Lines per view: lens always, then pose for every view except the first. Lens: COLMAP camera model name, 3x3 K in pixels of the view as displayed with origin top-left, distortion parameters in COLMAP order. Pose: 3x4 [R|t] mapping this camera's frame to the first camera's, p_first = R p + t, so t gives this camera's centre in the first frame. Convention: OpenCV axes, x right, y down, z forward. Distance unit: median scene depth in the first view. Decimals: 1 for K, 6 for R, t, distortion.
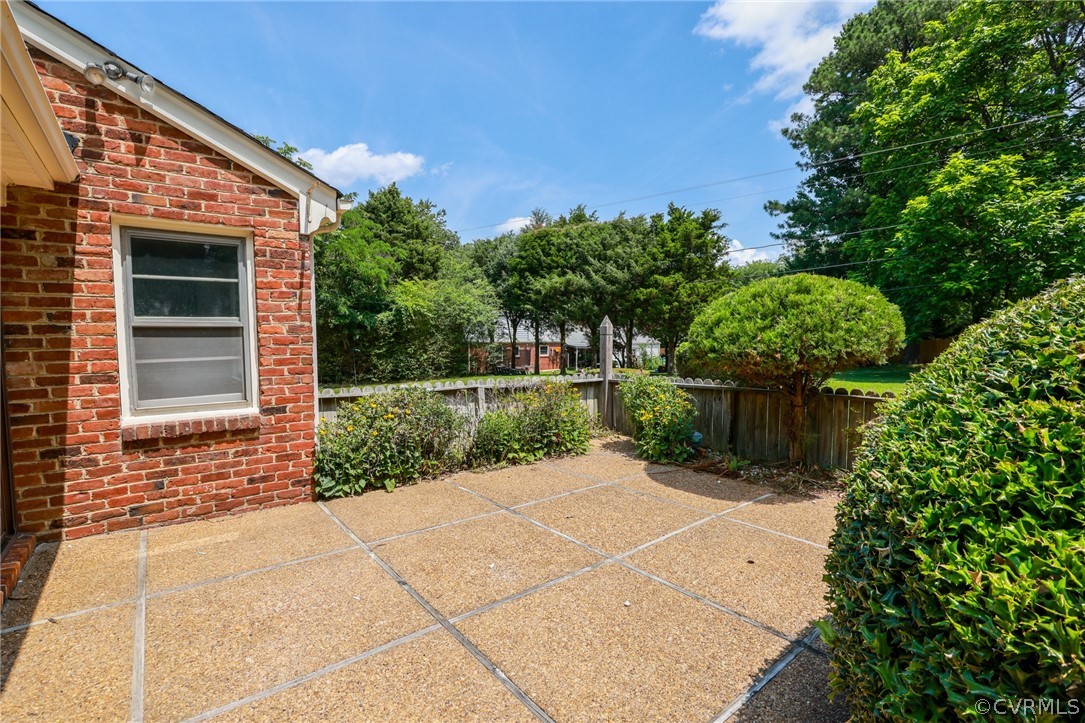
lens RADIAL K [[495.9, 0, 545.3], [0, 495.9, 362.2], [0, 0, 1]] dist [-0.043209, 0.007173]
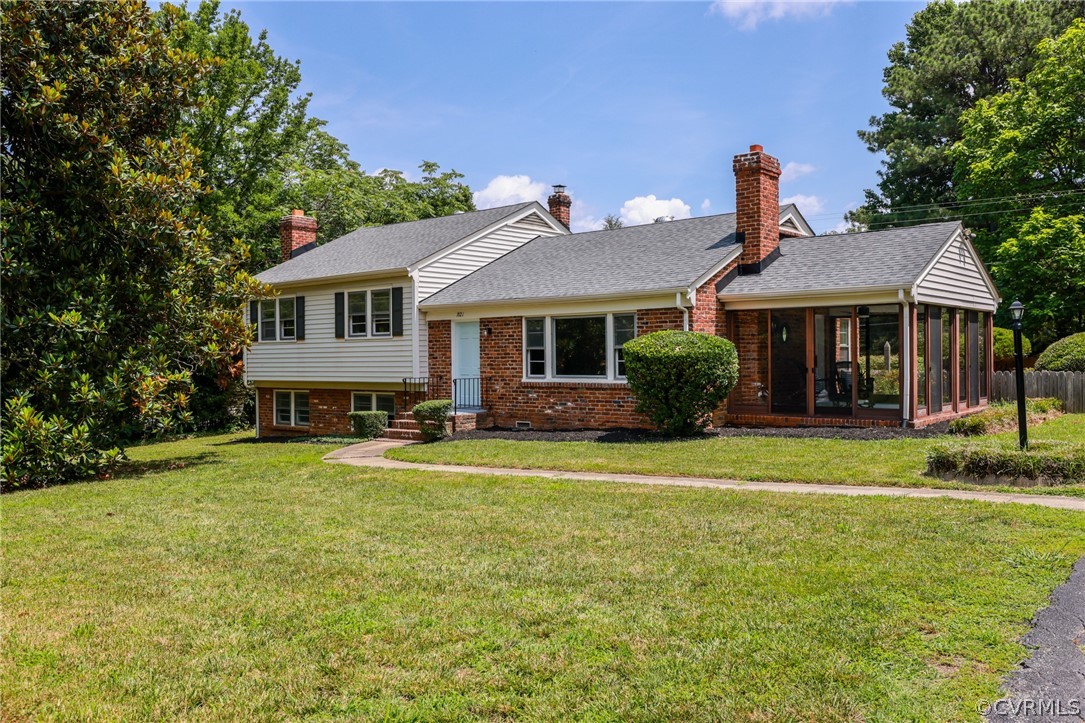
lens RADIAL K [[872.0, 0, 543.0], [0, 872.0, 353.6], [0, 0, 1]] dist [0.011978, 0.008322]
pose [[0.981685, -0.008375, 0.190329, -0.575238], [0.020589, 0.997846, -0.062288, 0.043087], [-0.189398, 0.065066, 0.979742, -0.660548]]
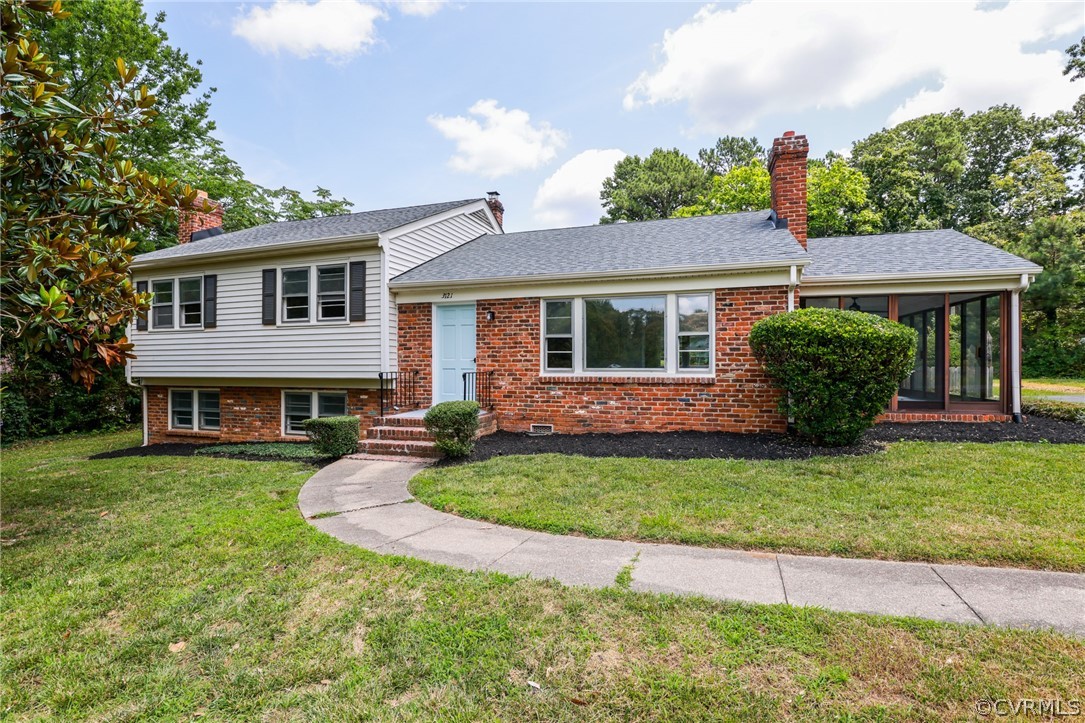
lens RADIAL K [[495.9, 0, 550.6], [0, 495.9, 363.7], [0, 0, 1]] dist [-0.043209, 0.007173]
pose [[0.831828, -0.000610, 0.555034, -0.641130], [0.035175, 0.998047, -0.051620, 0.029425], [-0.553918, 0.062463, 0.830224, -0.211907]]
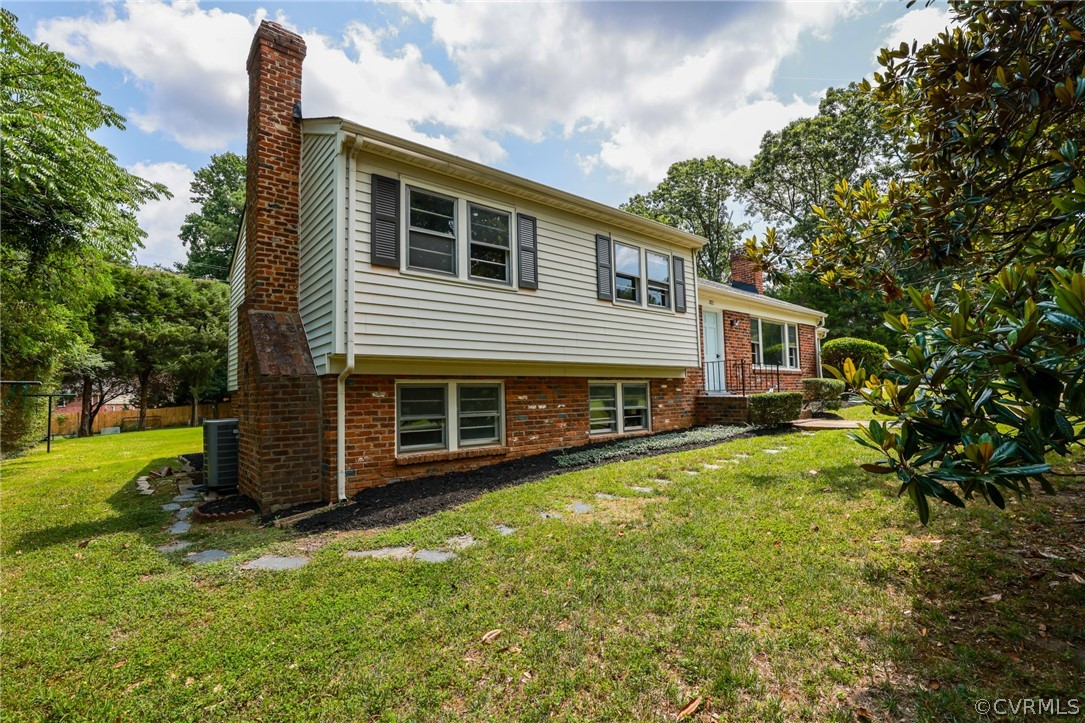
lens RADIAL K [[495.9, 0, 547.8], [0, 495.9, 359.8], [0, 0, 1]] dist [-0.043209, 0.007173]
pose [[-0.021769, 0.078237, 0.996697, -0.955059], [0.082255, 0.993694, -0.076205, 0.031895], [-0.996374, 0.080324, -0.028067, 0.314162]]
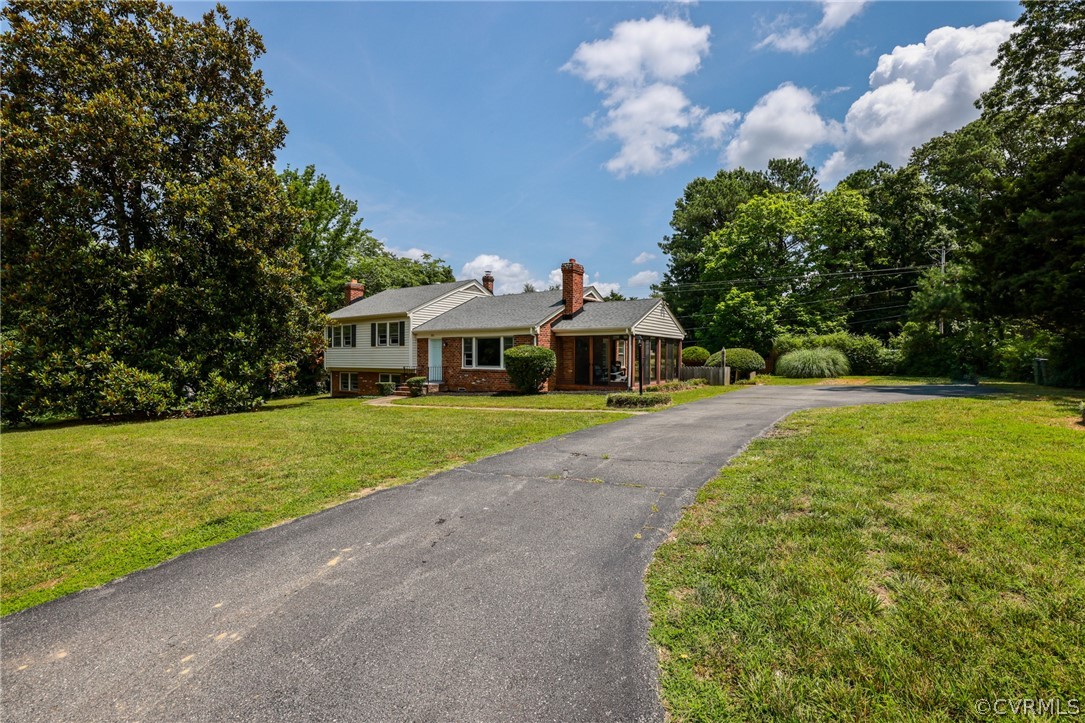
lens RADIAL K [[495.9, 0, 551.2], [0, 495.9, 362.5], [0, 0, 1]] dist [-0.043209, 0.007173]
pose [[0.958750, 0.002489, 0.284241, -0.547216], [0.012106, 0.998697, -0.049579, 0.054836], [-0.283994, 0.050975, 0.957470, -0.811211]]
